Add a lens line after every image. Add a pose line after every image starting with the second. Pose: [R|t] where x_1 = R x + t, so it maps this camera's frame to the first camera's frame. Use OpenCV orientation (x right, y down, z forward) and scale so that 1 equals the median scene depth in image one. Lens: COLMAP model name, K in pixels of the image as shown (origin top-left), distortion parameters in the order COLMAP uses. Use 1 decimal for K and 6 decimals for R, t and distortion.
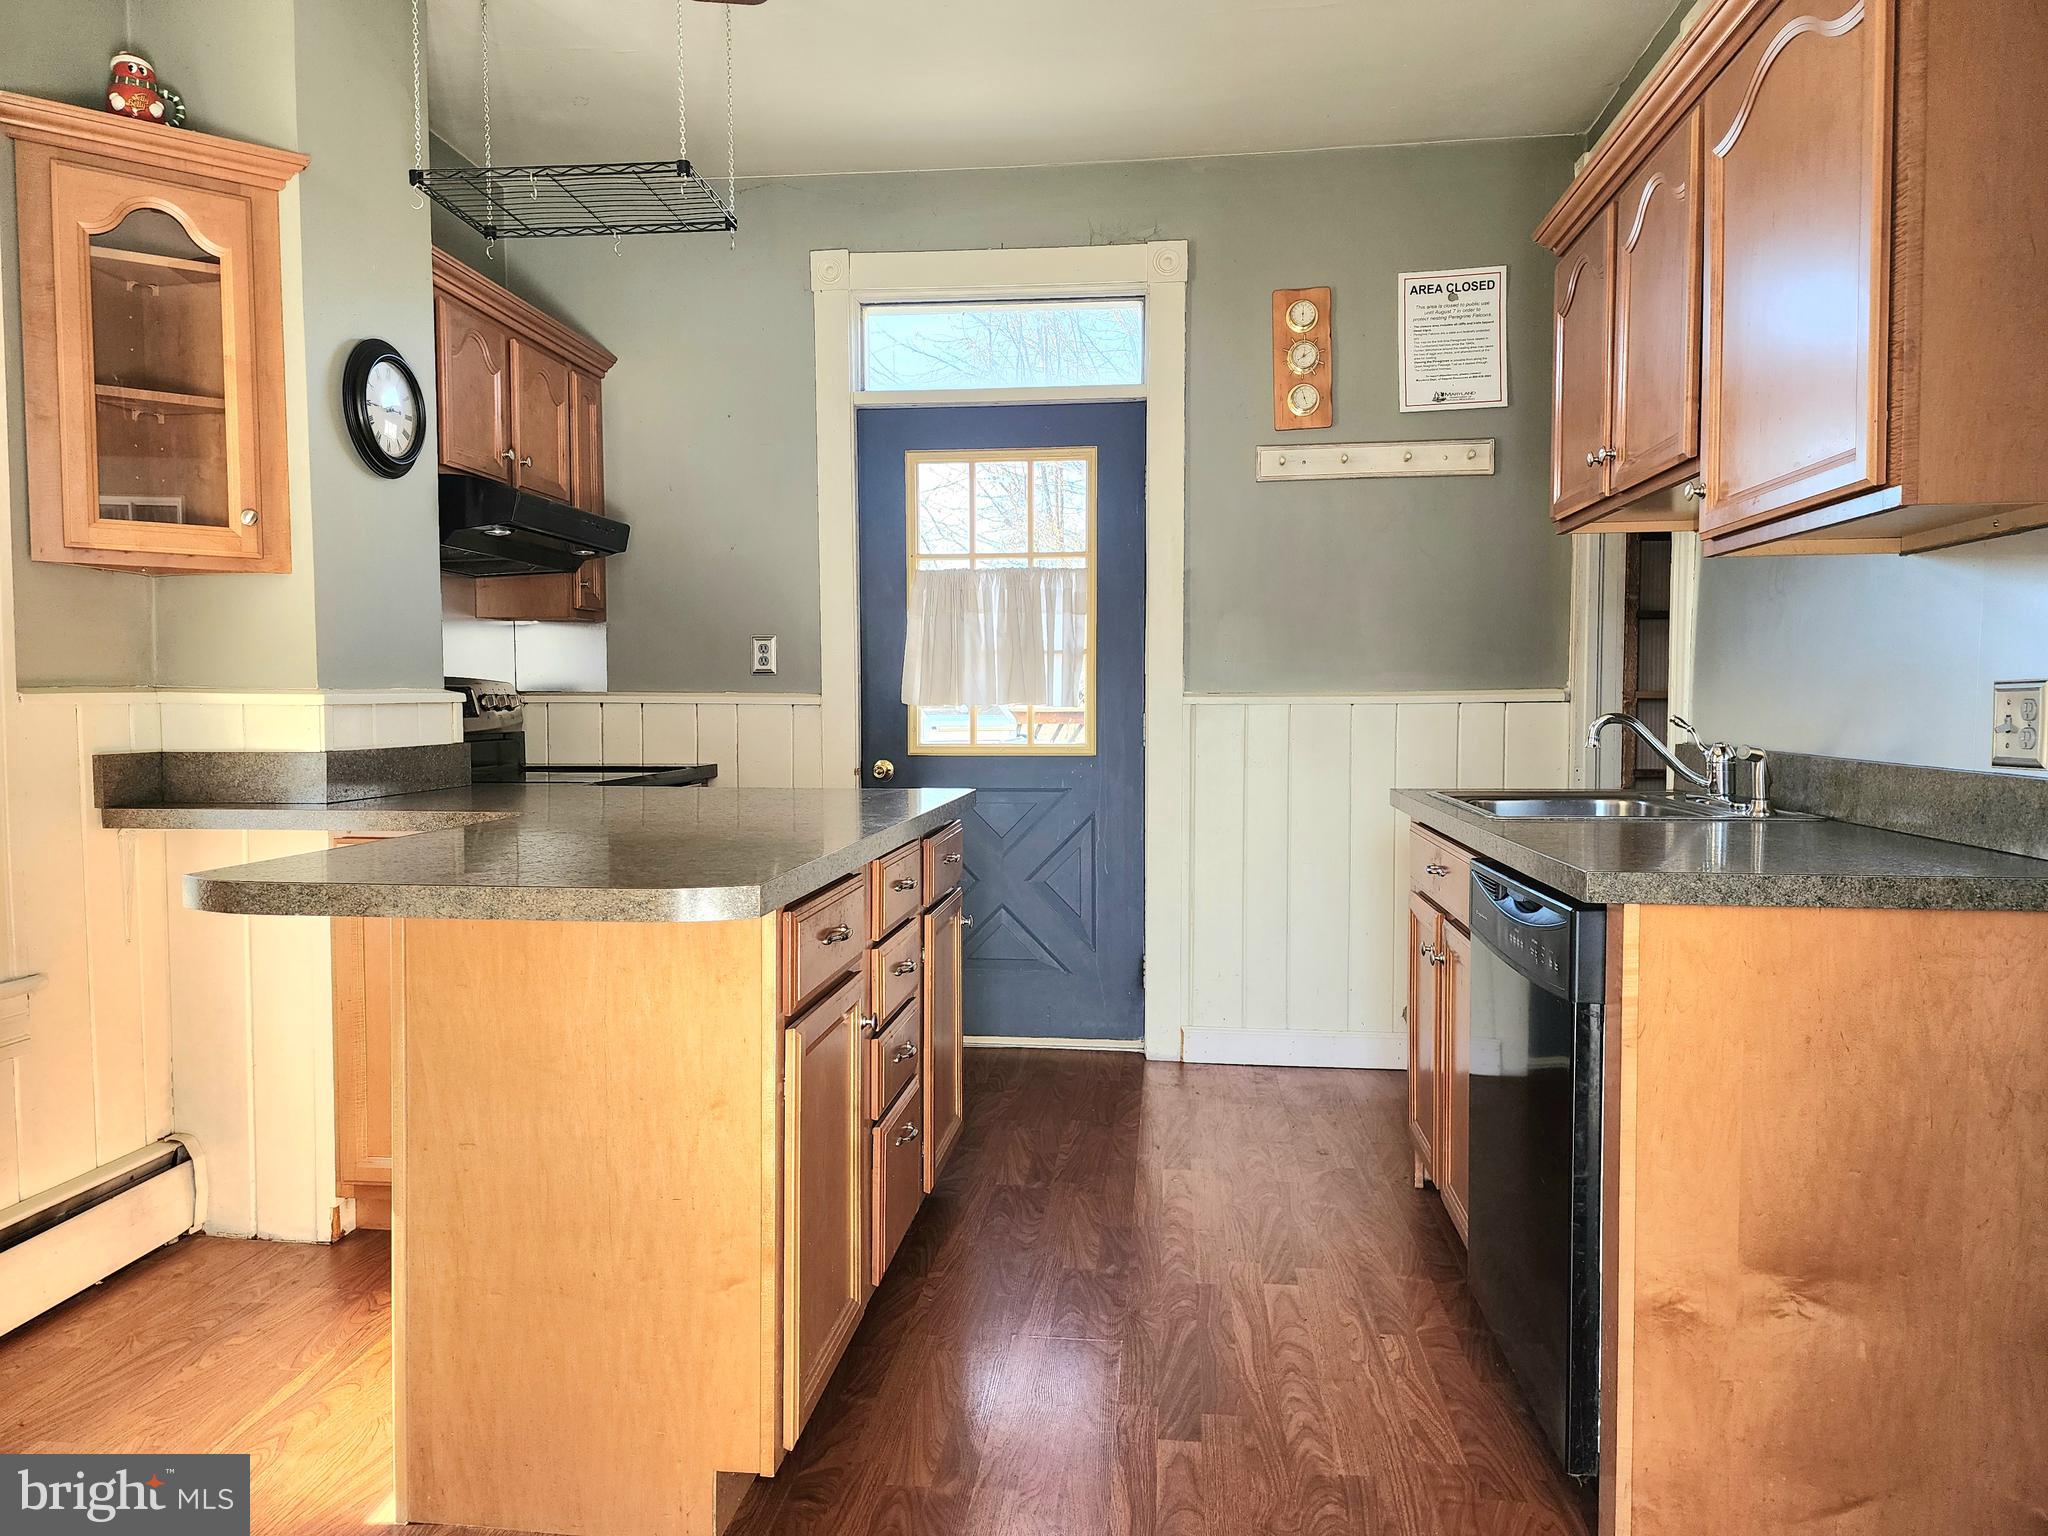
lens RADIAL K [[1405.9, 0, 1019.0], [0, 1405.9, 760.7], [0, 0, 1]] dist [0.082324, -0.073342]
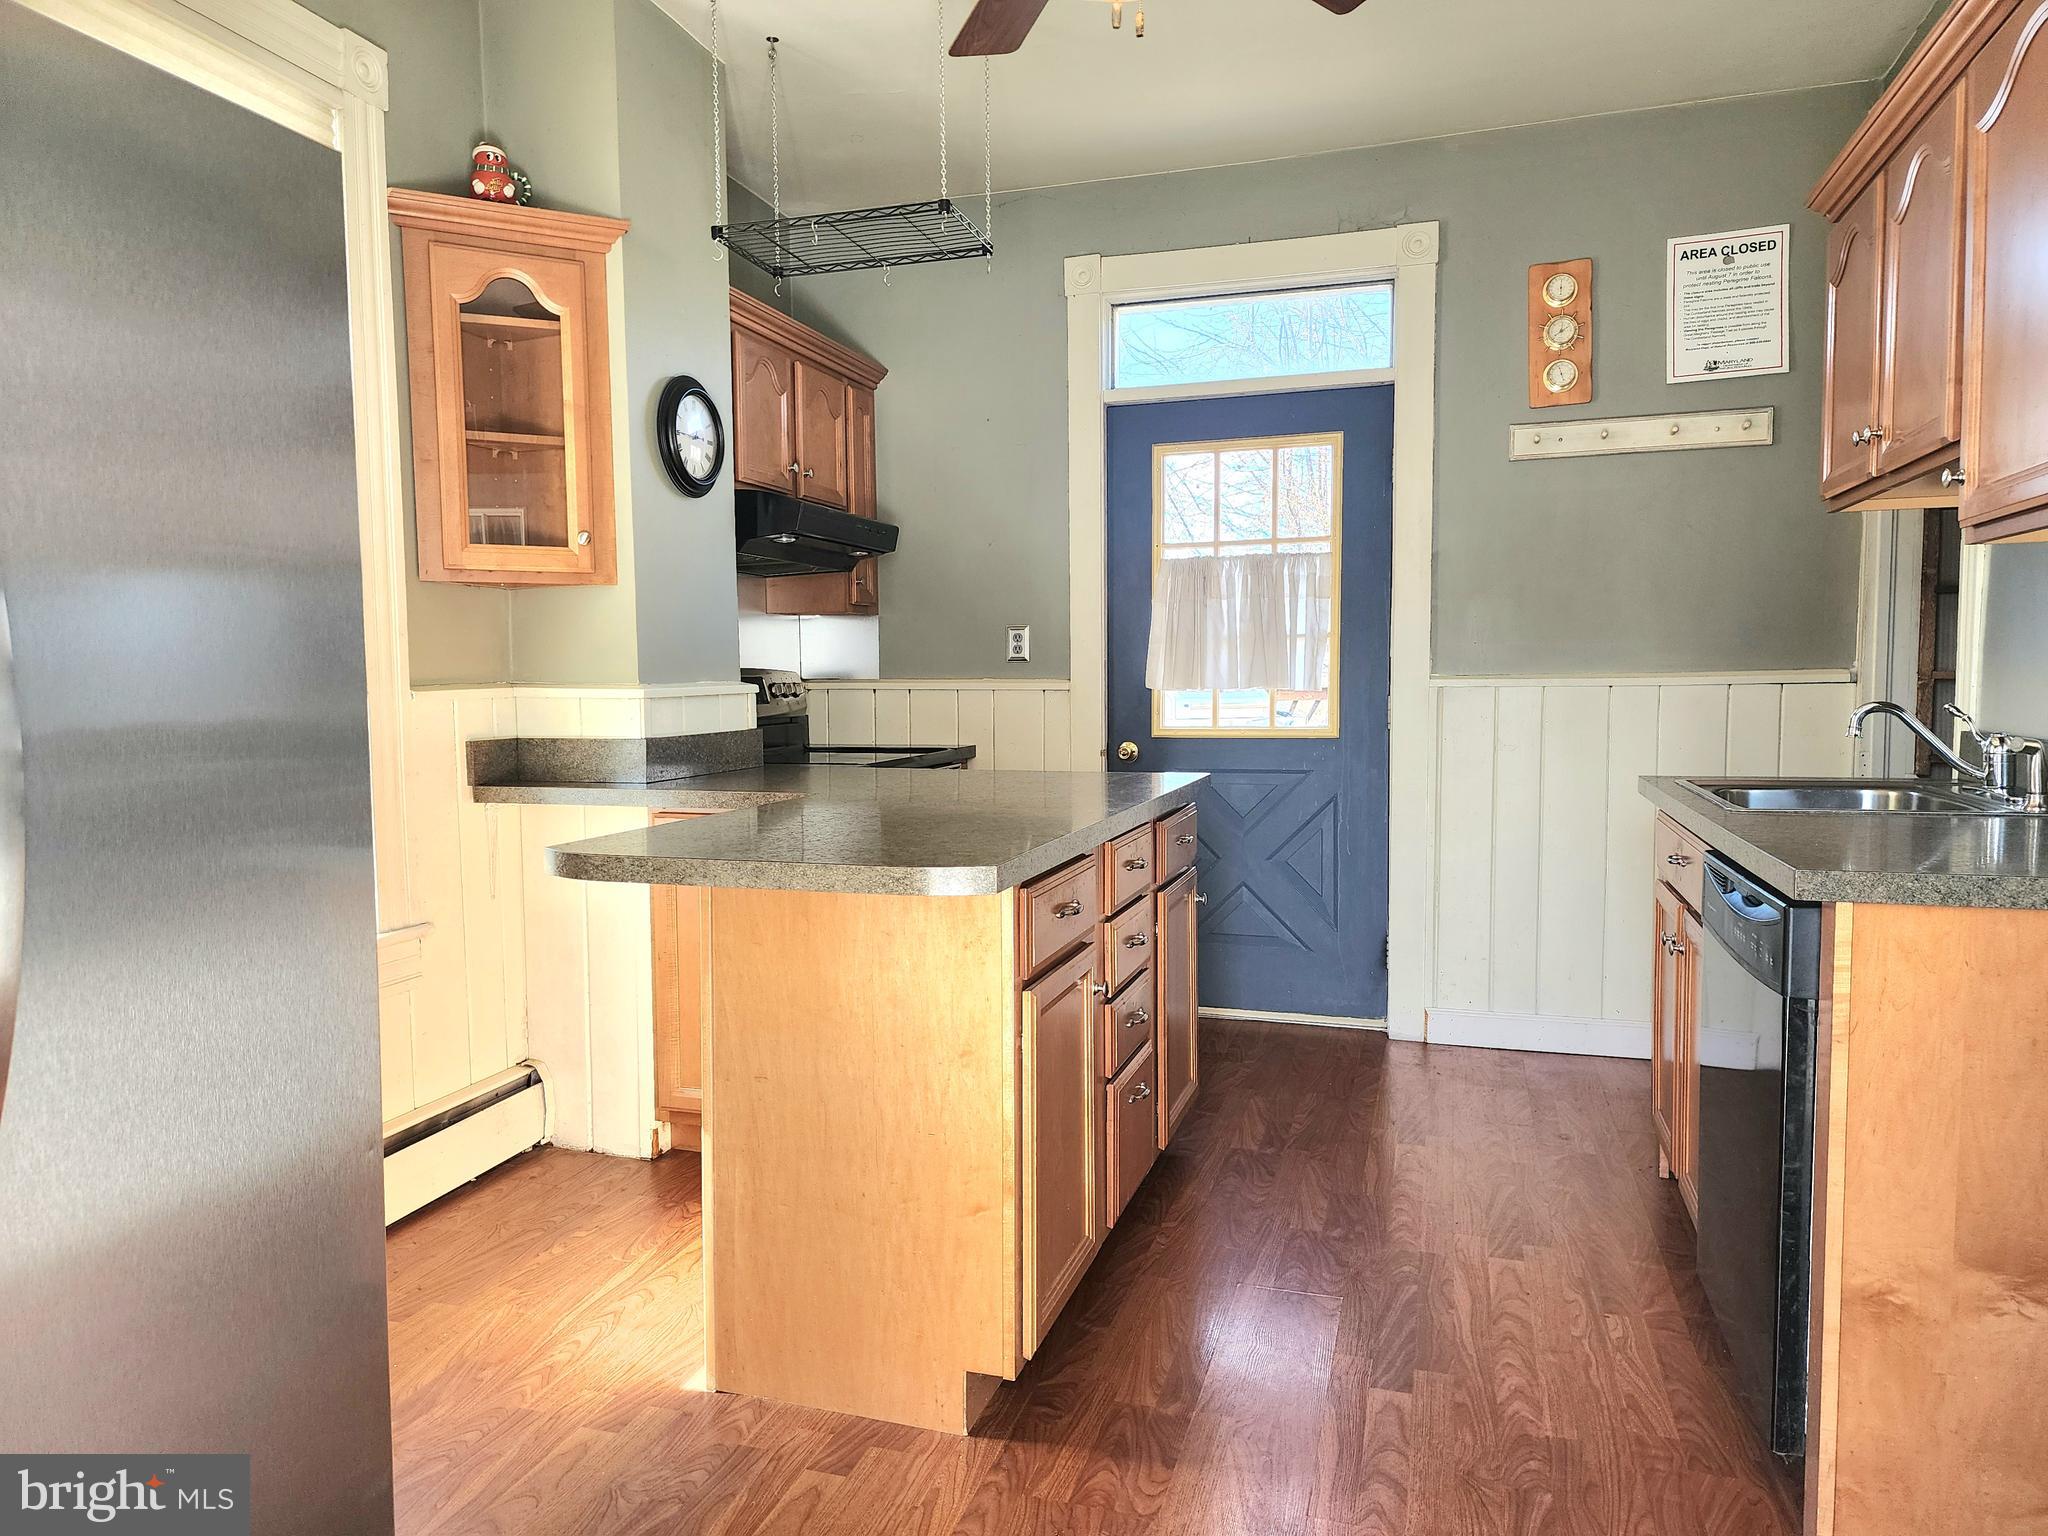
lens RADIAL K [[1405.9, 0, 1003.1], [0, 1405.9, 763.3], [0, 0, 1]] dist [0.082324, -0.073342]
pose [[0.980360, 0.005902, -0.197130, 0.027377], [-0.001390, 0.999734, 0.023022, -0.012967], [0.197214, -0.022296, 0.980107, -0.071812]]
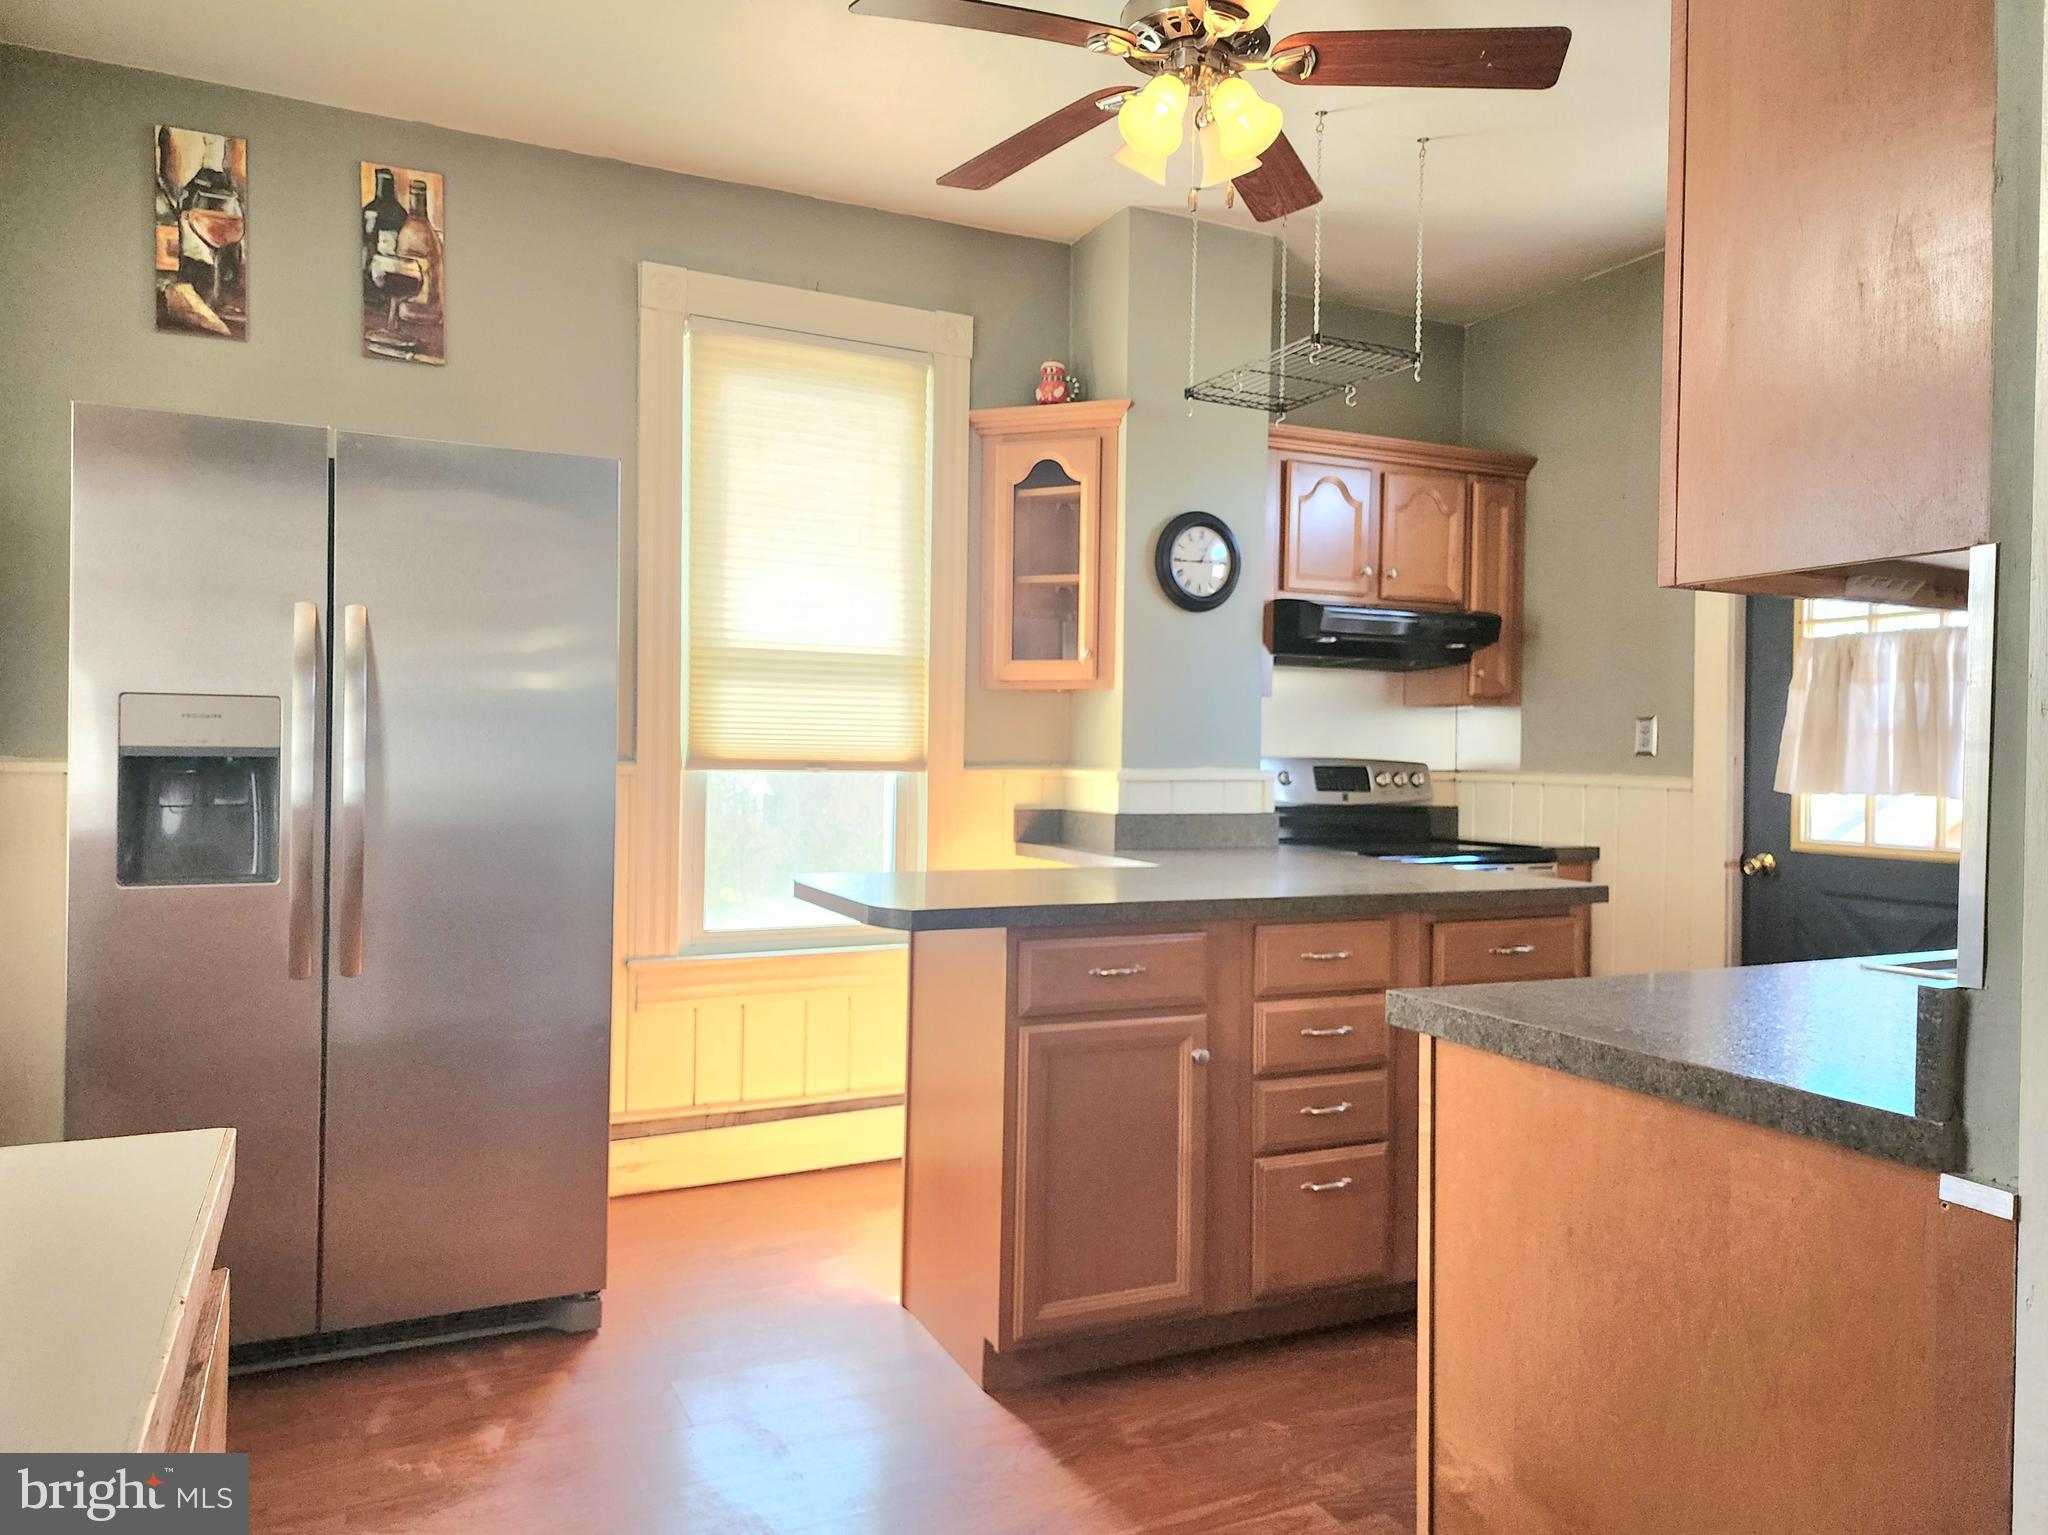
lens RADIAL K [[1405.9, 0, 1019.9], [0, 1405.9, 774.0], [0, 0, 1]] dist [0.082324, -0.073342]
pose [[0.518891, 0.017813, -0.854655, 0.659567], [-0.051634, 0.998611, -0.010536, -0.024882], [0.853280, 0.049596, 0.519089, 0.188725]]
